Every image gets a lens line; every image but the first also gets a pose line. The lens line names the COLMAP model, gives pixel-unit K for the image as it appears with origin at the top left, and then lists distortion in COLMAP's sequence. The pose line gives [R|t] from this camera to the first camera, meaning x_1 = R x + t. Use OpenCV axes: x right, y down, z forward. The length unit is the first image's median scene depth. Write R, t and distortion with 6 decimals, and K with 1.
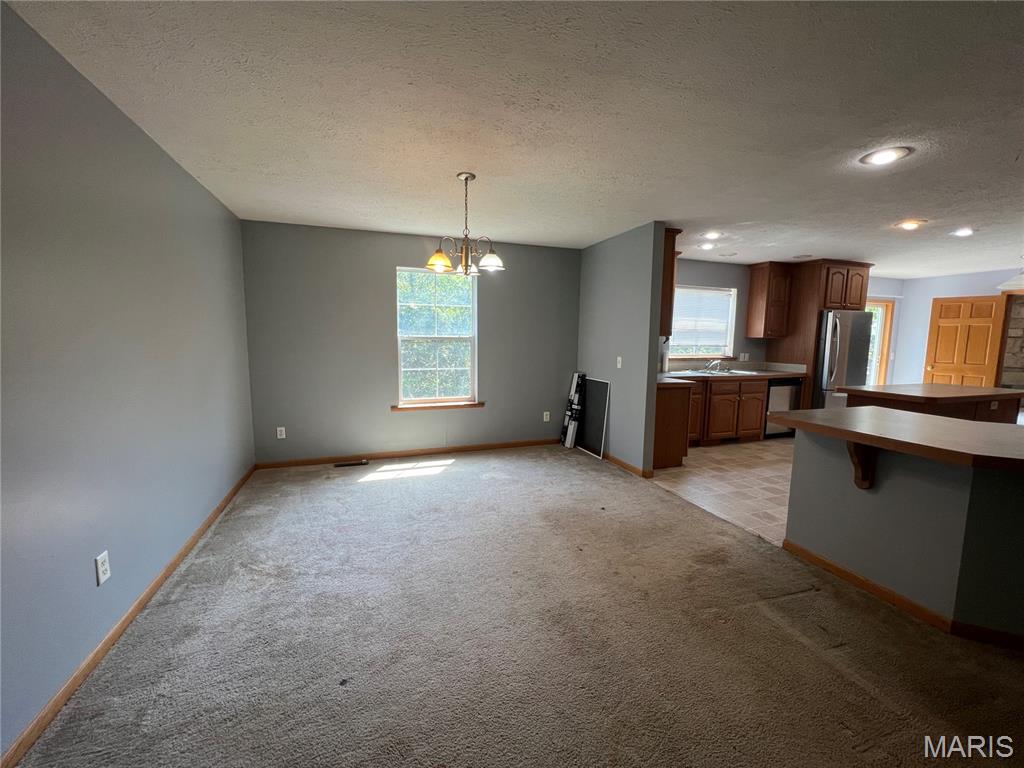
lens RADIAL K [[401.0, 0, 509.6], [0, 401.0, 379.1], [0, 0, 1]] dist [-0.002263, 0.000885]
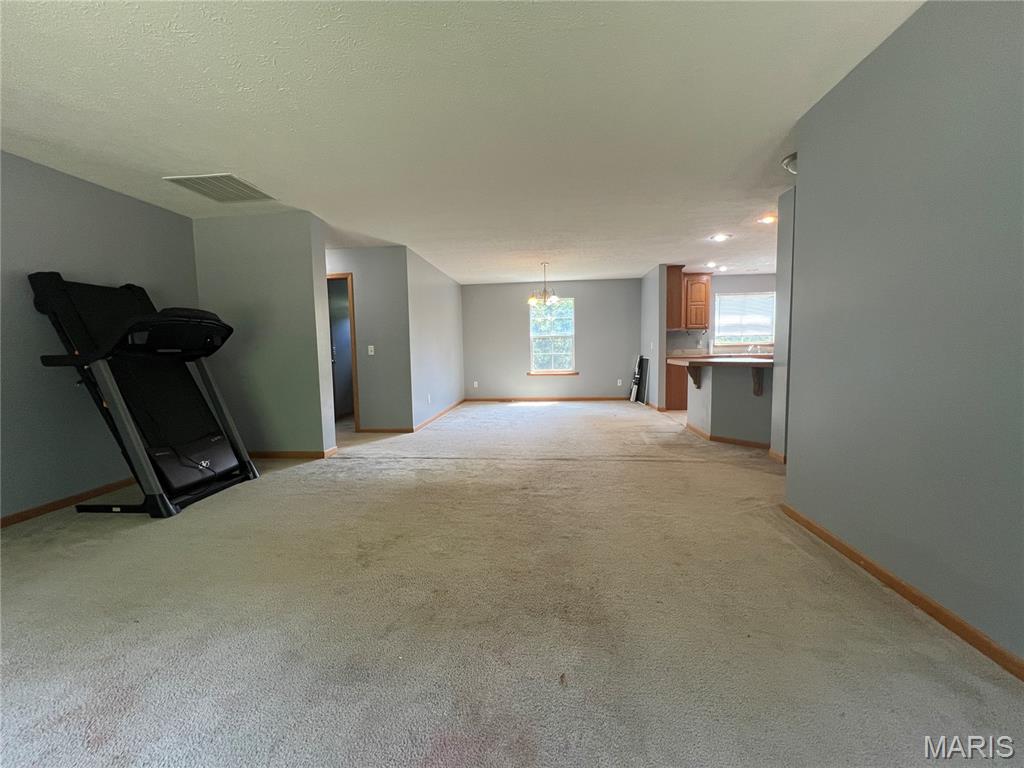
lens RADIAL K [[401.0, 0, 517.2], [0, 401.0, 383.0], [0, 0, 1]] dist [-0.002263, 0.000885]
pose [[0.913834, 0.007585, -0.406018, 0.397376], [-0.012291, 0.999884, -0.008983, 0.122005], [0.405903, 0.013199, 0.913821, -0.688161]]
